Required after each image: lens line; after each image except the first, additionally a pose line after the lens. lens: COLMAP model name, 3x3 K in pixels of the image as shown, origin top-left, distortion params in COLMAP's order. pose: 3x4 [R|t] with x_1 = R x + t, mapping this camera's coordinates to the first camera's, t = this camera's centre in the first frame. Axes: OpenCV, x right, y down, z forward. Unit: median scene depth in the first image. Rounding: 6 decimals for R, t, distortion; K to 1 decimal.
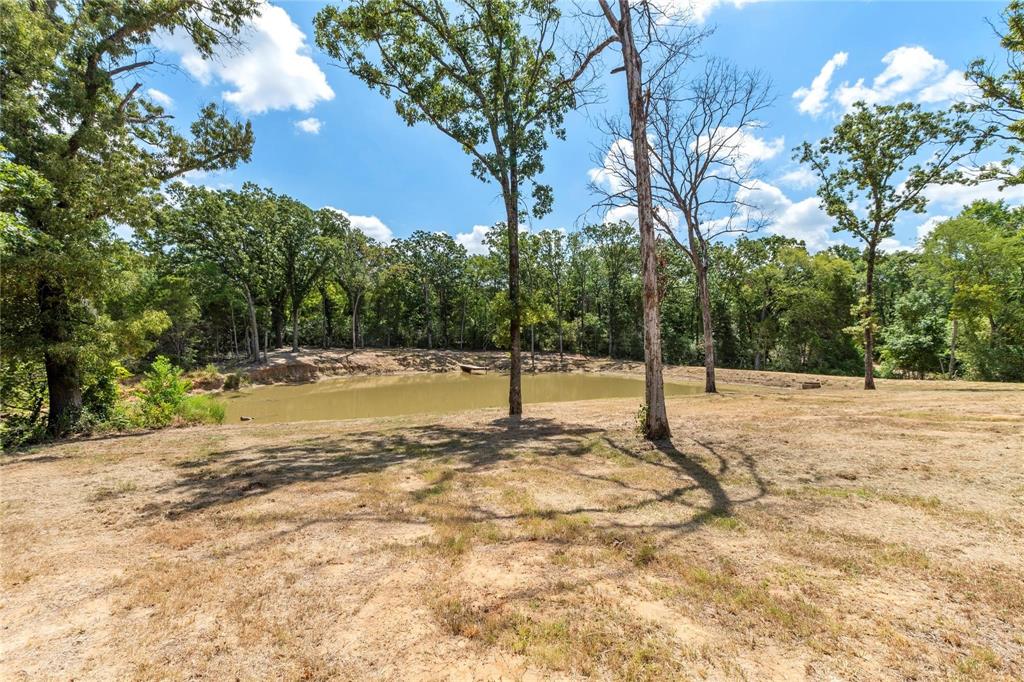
lens RADIAL K [[439.5, 0, 506.8], [0, 439.5, 343.2], [0, 0, 1]] dist [0.013186, -0.002992]
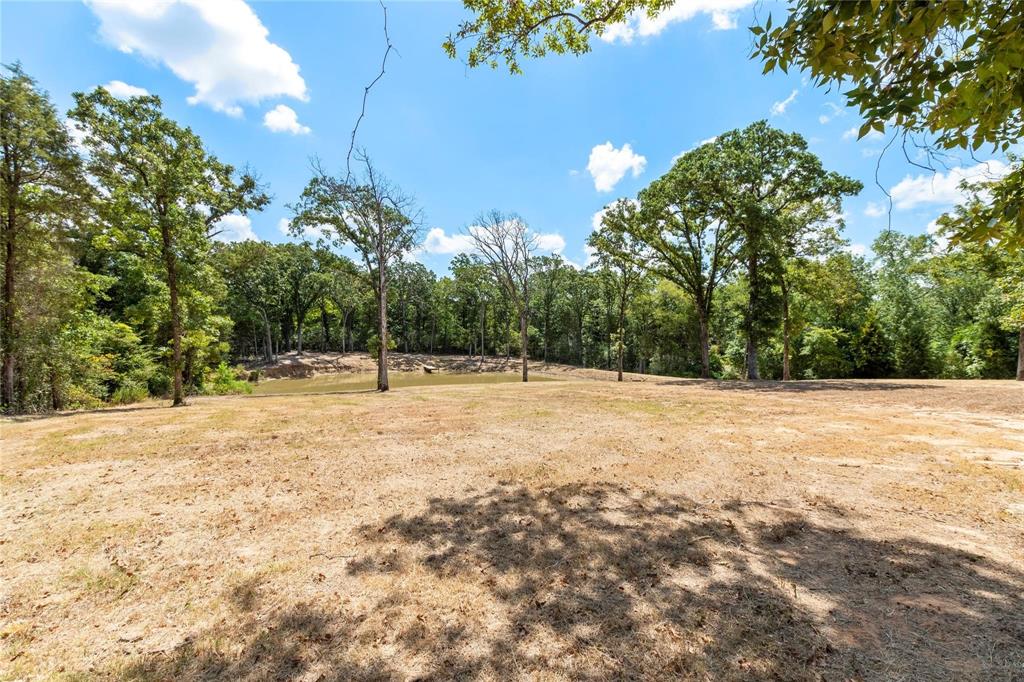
lens RADIAL K [[439.5, 0, 507.9], [0, 439.5, 343.3], [0, 0, 1]] dist [0.013186, -0.002992]
pose [[0.999590, 0.007611, -0.027585, 0.190978], [-0.007656, 0.999970, -0.001523, -0.019239], [0.027572, 0.001734, 0.999618, -0.322028]]
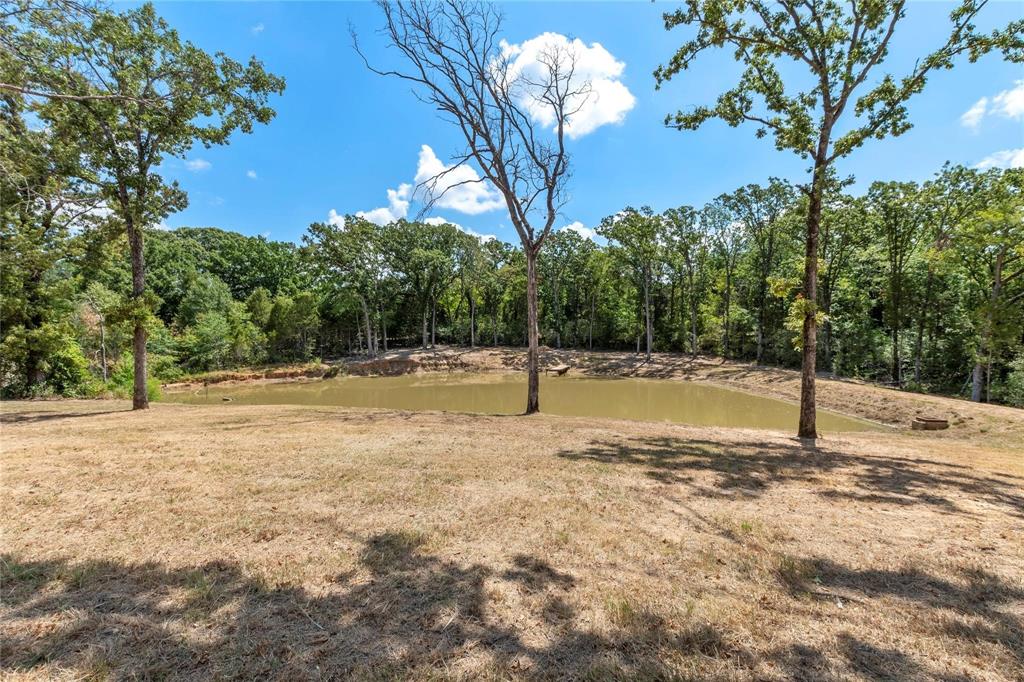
lens RADIAL K [[439.5, 0, 510.8], [0, 439.5, 342.4], [0, 0, 1]] dist [0.013186, -0.002992]
pose [[0.824237, 0.004866, -0.566224, 0.368728], [-0.003243, 0.999987, 0.003873, -0.004826], [0.566236, -0.001356, 0.824242, 0.155355]]
